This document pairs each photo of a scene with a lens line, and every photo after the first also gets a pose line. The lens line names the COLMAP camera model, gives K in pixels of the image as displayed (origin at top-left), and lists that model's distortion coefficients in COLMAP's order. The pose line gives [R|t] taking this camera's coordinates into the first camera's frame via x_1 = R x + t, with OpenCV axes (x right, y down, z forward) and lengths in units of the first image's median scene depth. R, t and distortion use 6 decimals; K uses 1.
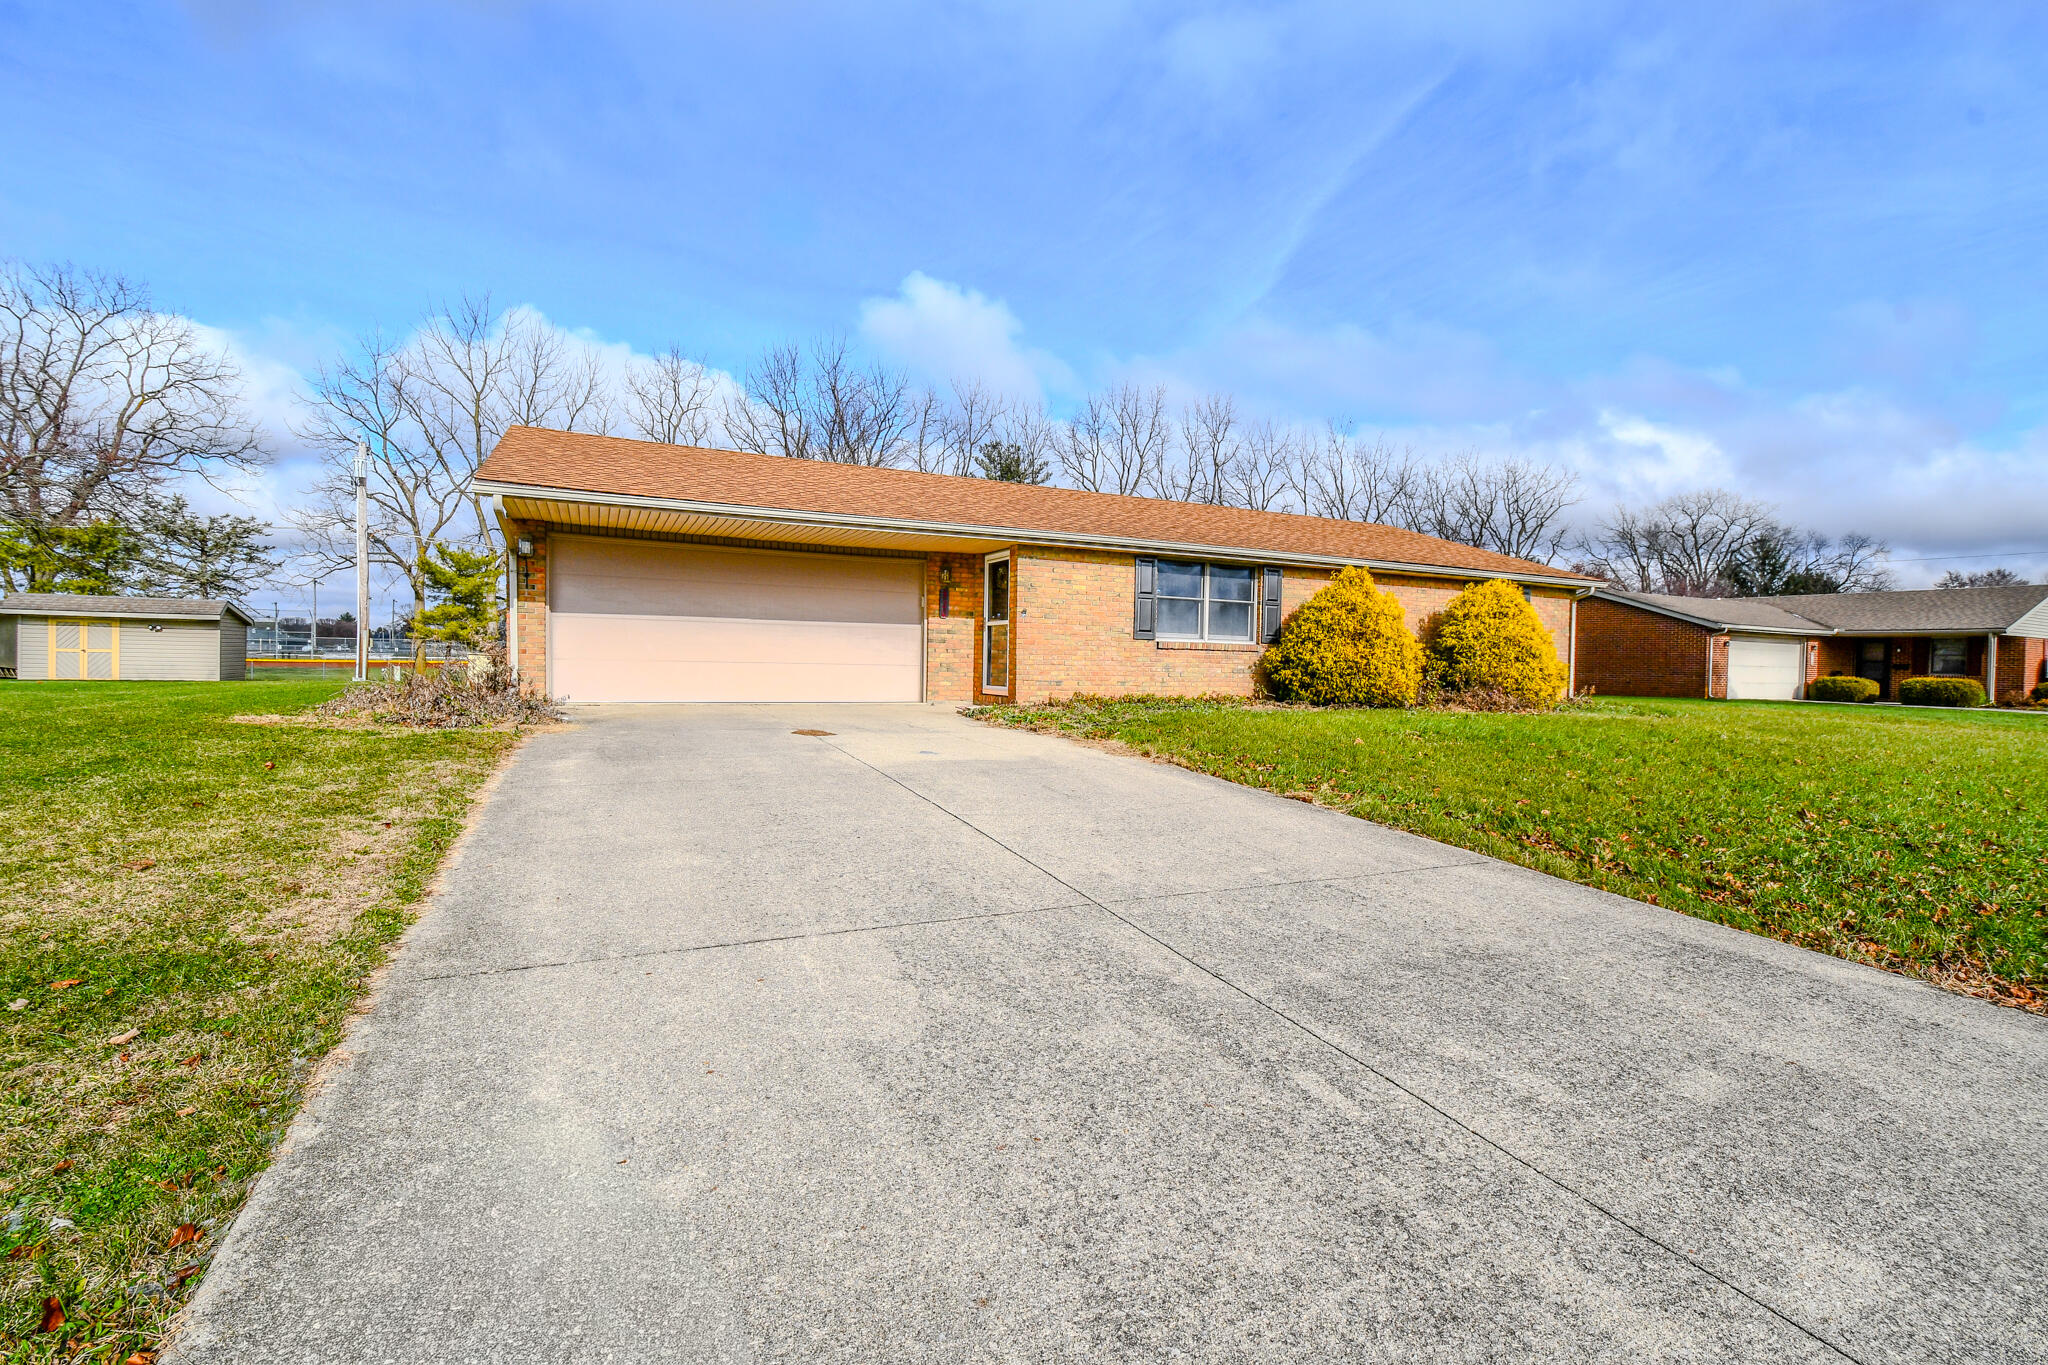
lens RADIAL K [[891.2, 0, 1009.7], [0, 891.2, 675.8], [0, 0, 1]] dist [0.016302, -0.023413]
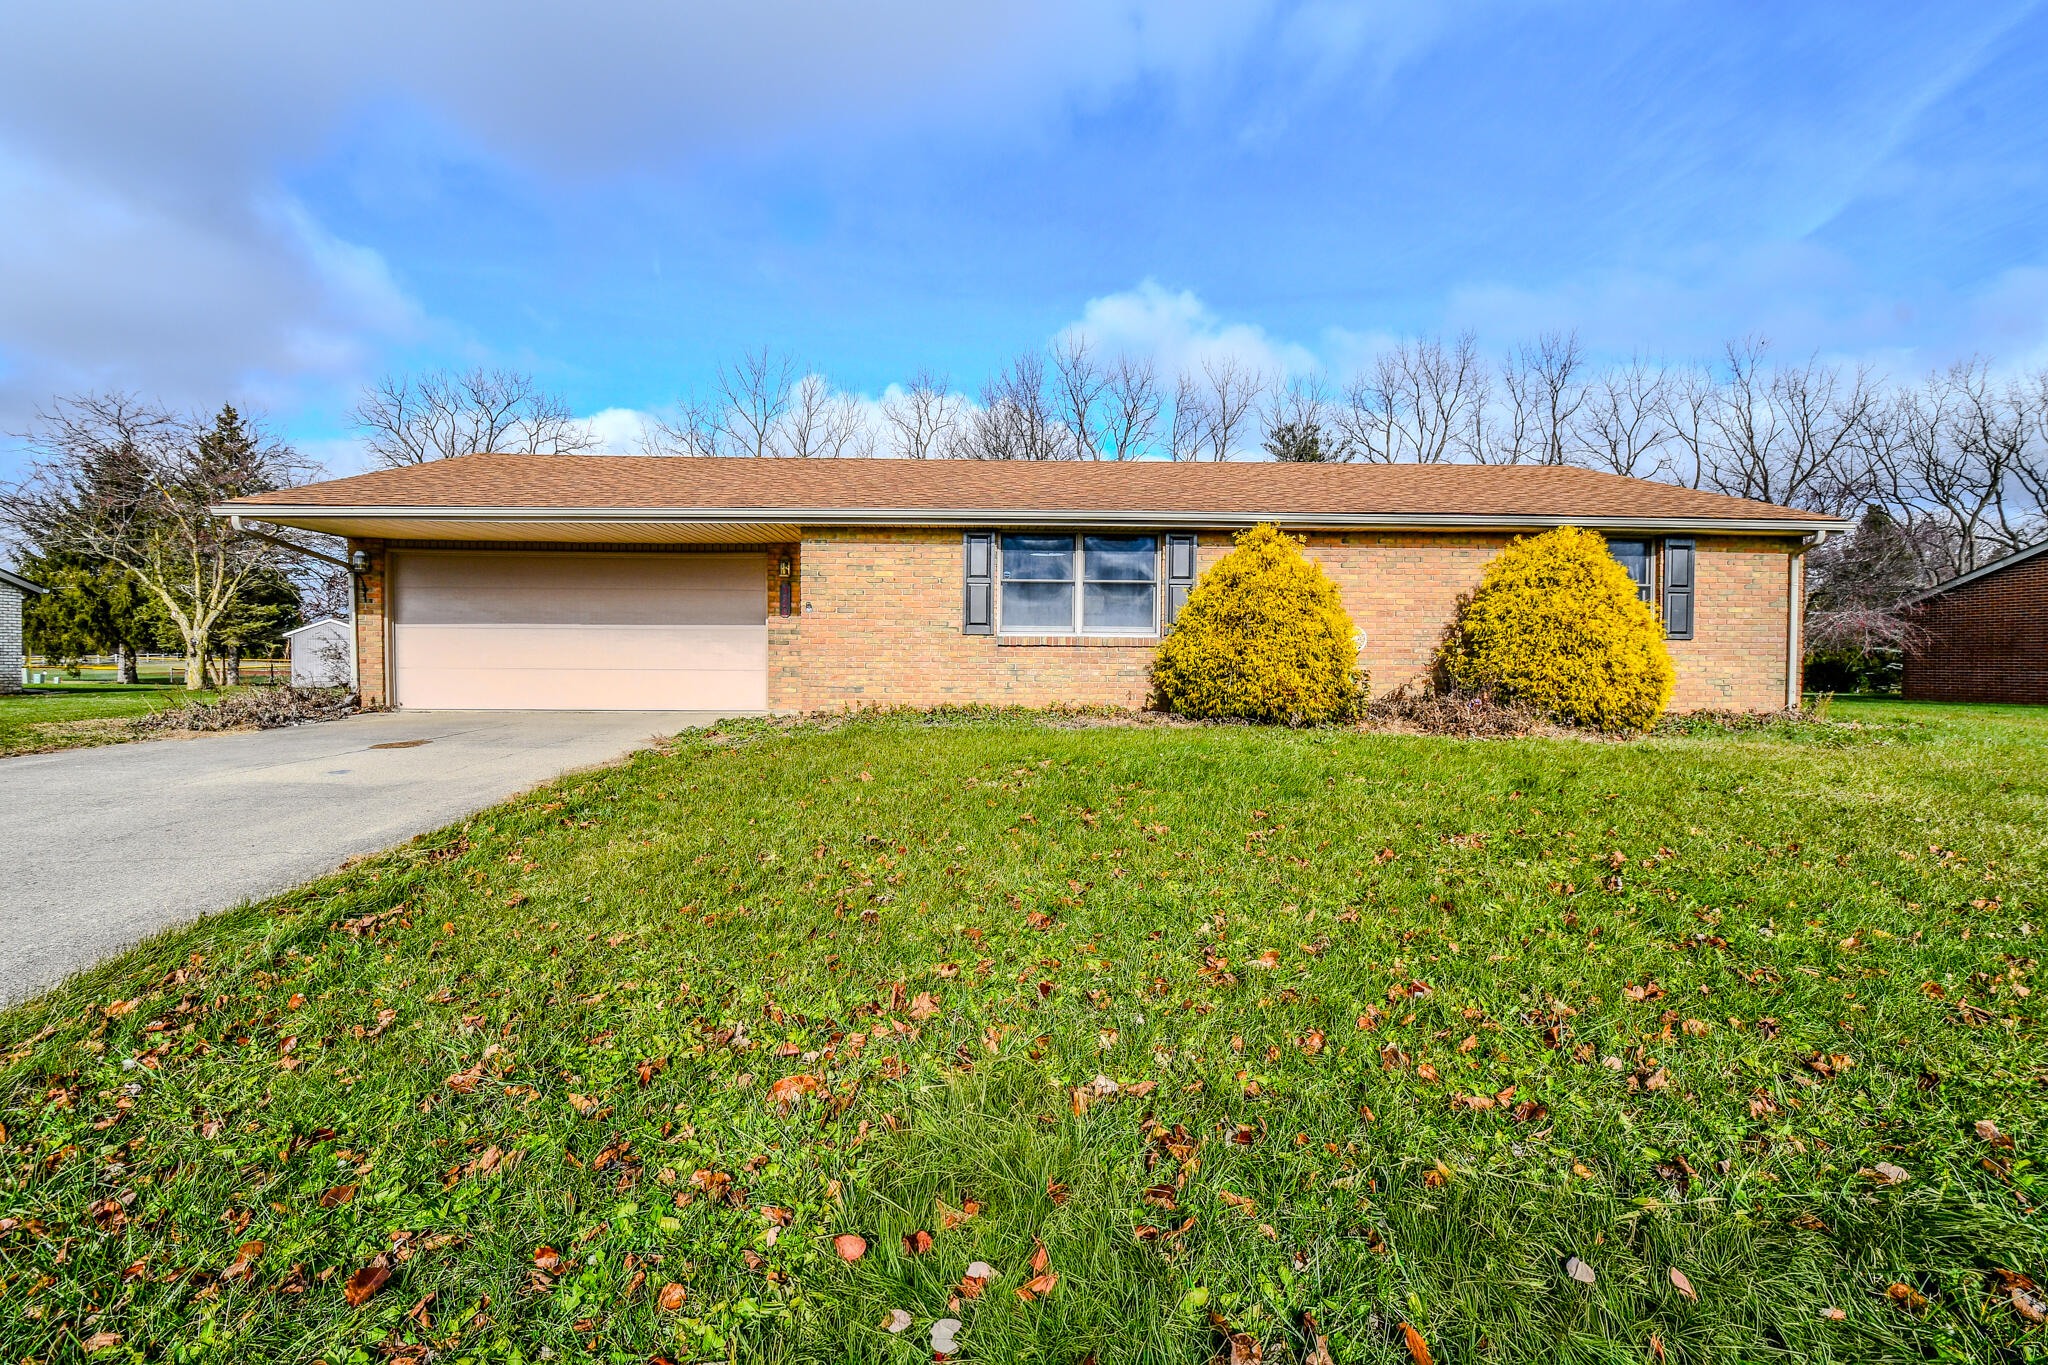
lens RADIAL K [[891.2, 0, 1009.7], [0, 891.2, 675.8], [0, 0, 1]] dist [0.016302, -0.023413]
pose [[0.914698, -0.008233, -0.404054, 0.482260], [0.005847, 0.999957, -0.007138, 0.001895], [0.404096, 0.004167, 0.914707, 0.270947]]
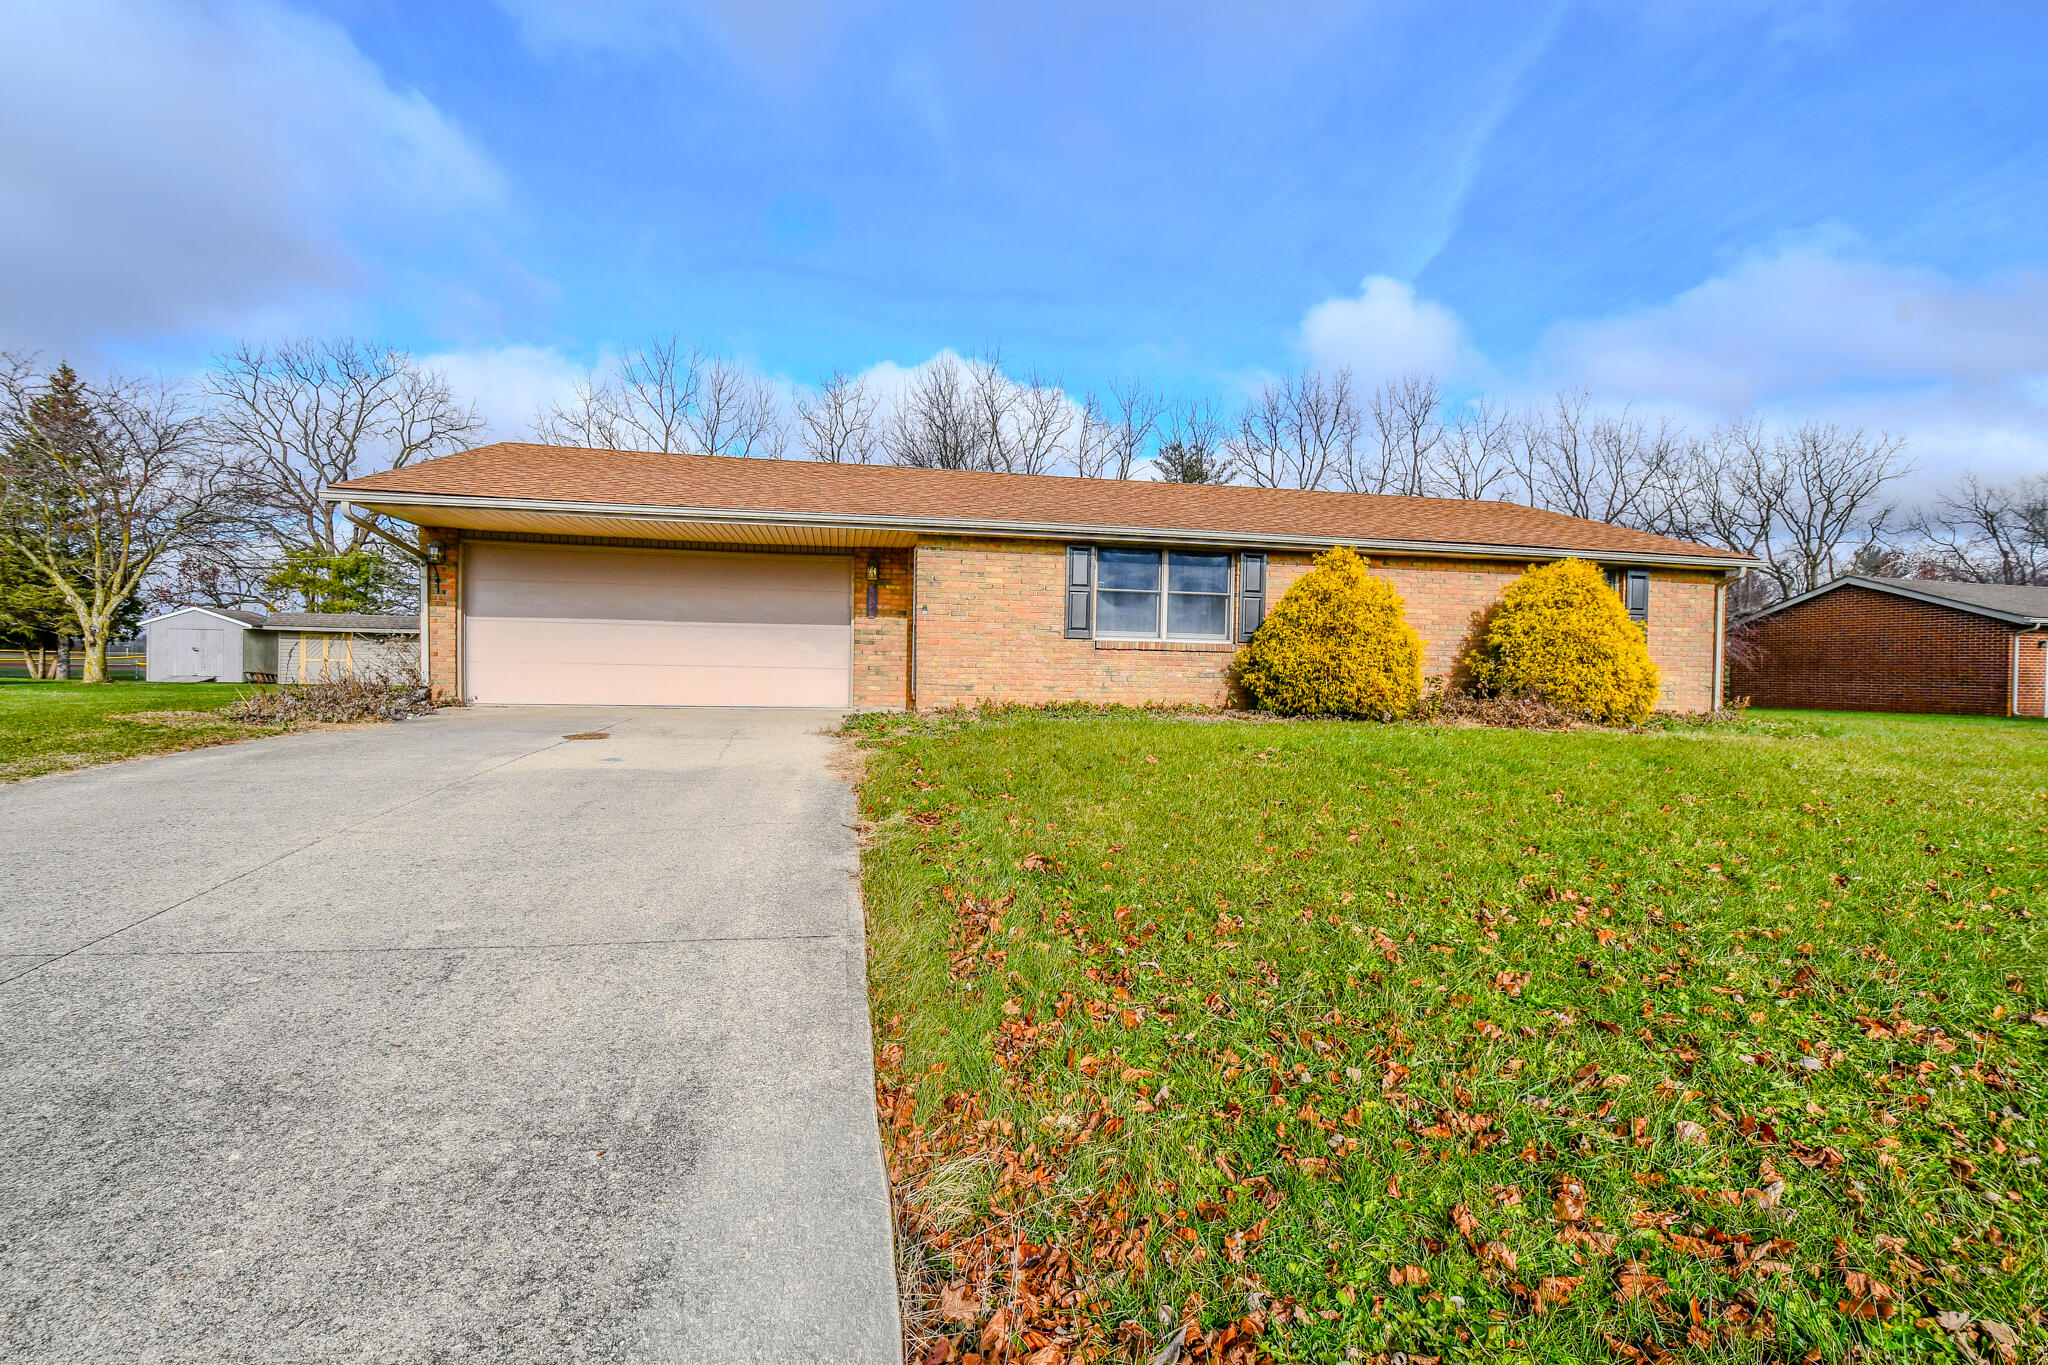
lens RADIAL K [[891.2, 0, 1009.7], [0, 891.2, 675.8], [0, 0, 1]] dist [0.016302, -0.023413]
pose [[0.967336, 0.000974, -0.253494, 0.297264], [-0.004081, 0.999923, -0.011733, 0.006172], [0.253463, 0.012384, 0.967266, 0.132402]]
